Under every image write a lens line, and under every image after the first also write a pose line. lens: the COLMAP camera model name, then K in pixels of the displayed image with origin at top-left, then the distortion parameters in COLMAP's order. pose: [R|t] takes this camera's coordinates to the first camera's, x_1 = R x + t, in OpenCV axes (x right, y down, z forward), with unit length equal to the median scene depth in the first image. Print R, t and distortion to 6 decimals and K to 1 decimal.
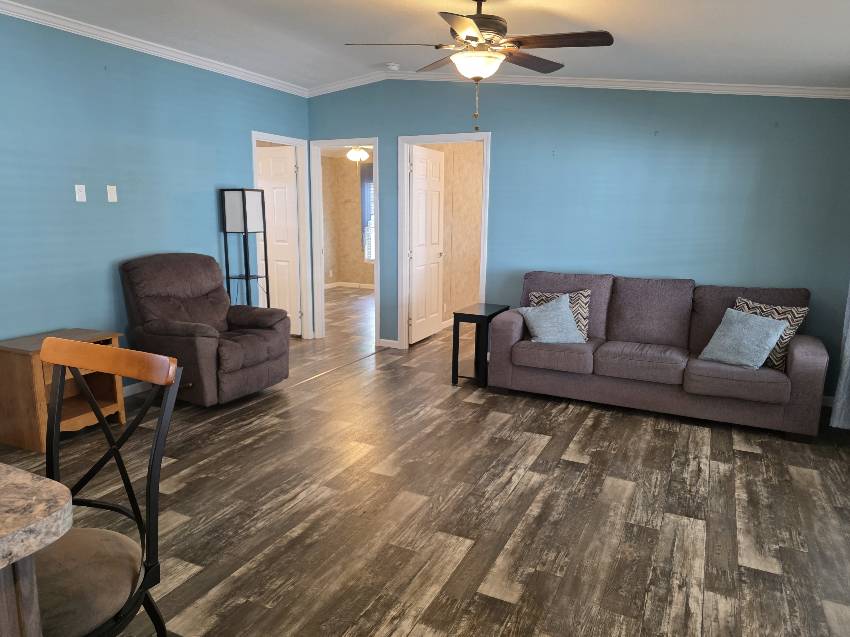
lens RADIAL K [[594.3, 0, 429.4], [0, 594.3, 321.6], [0, 0, 1]] dist [0.046320, -0.007251]
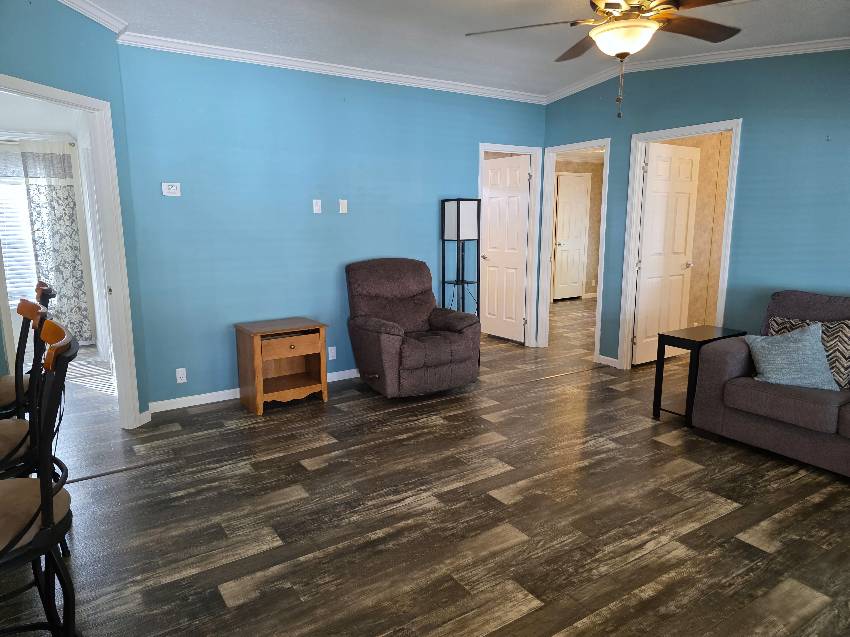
lens RADIAL K [[573.8, 0, 425.0], [0, 573.8, 318.5], [0, 0, 1]] dist [0.074807, -0.065701]
pose [[0.854946, 0.077598, -0.512880, 0.193759], [-0.086198, 0.996253, 0.007044, -0.014717], [0.511505, 0.038187, 0.858431, 0.118306]]
